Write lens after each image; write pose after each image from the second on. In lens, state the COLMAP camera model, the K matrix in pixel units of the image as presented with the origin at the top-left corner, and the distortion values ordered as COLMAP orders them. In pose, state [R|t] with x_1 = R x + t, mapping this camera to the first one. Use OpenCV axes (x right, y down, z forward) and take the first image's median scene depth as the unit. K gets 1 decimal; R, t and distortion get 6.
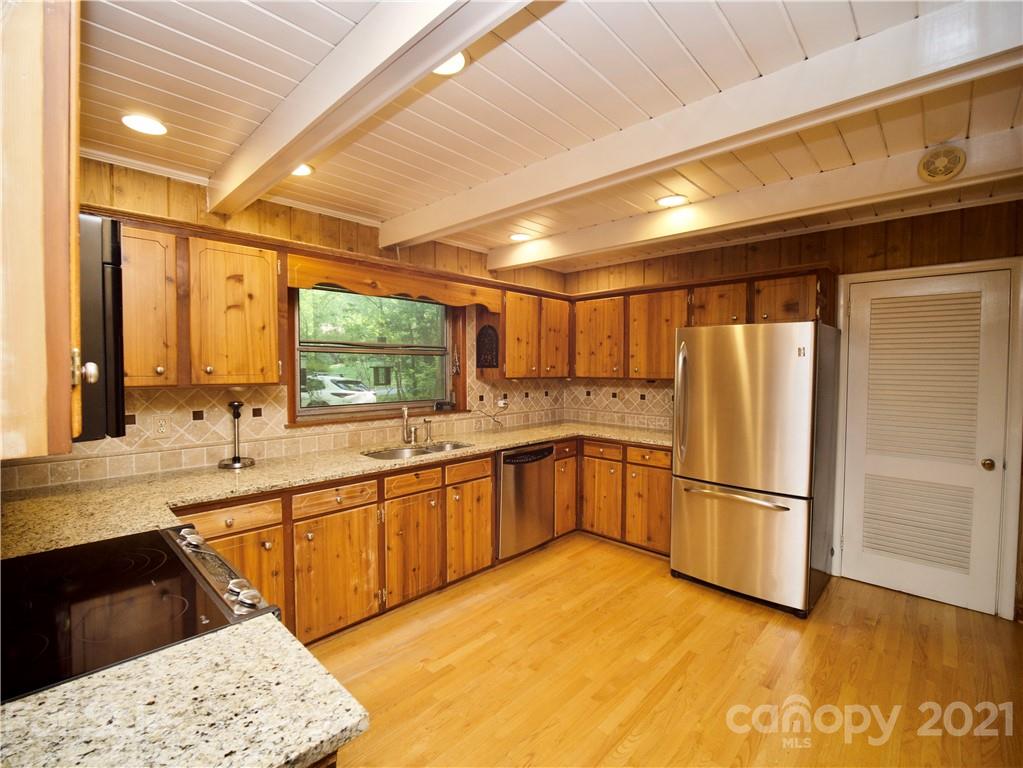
lens RADIAL K [[466.0, 0, 513.0], [0, 466.0, 383.5], [0, 0, 1]] dist [-0.004336, -0.001510]
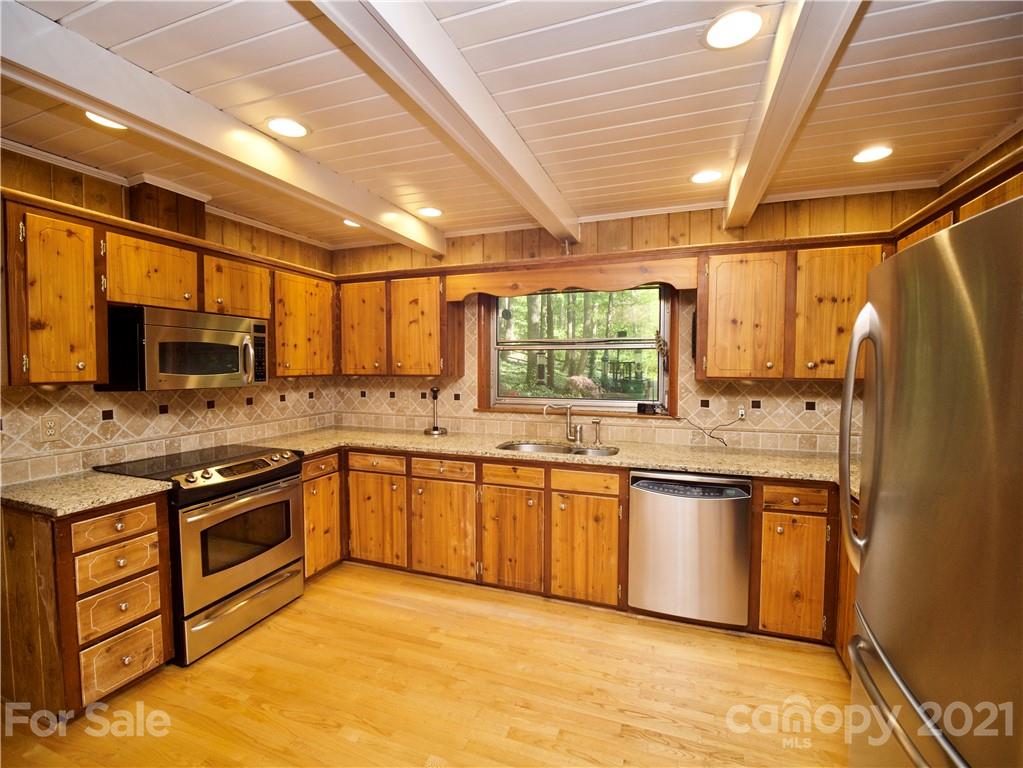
lens RADIAL K [[466.0, 0, 511.2], [0, 466.0, 382.9], [0, 0, 1]] dist [-0.004336, -0.001510]
pose [[0.390904, 0.037171, -0.919680, 0.739420], [-0.029281, 0.999181, 0.027938, -0.020246], [0.919965, 0.016008, 0.391672, 0.609264]]
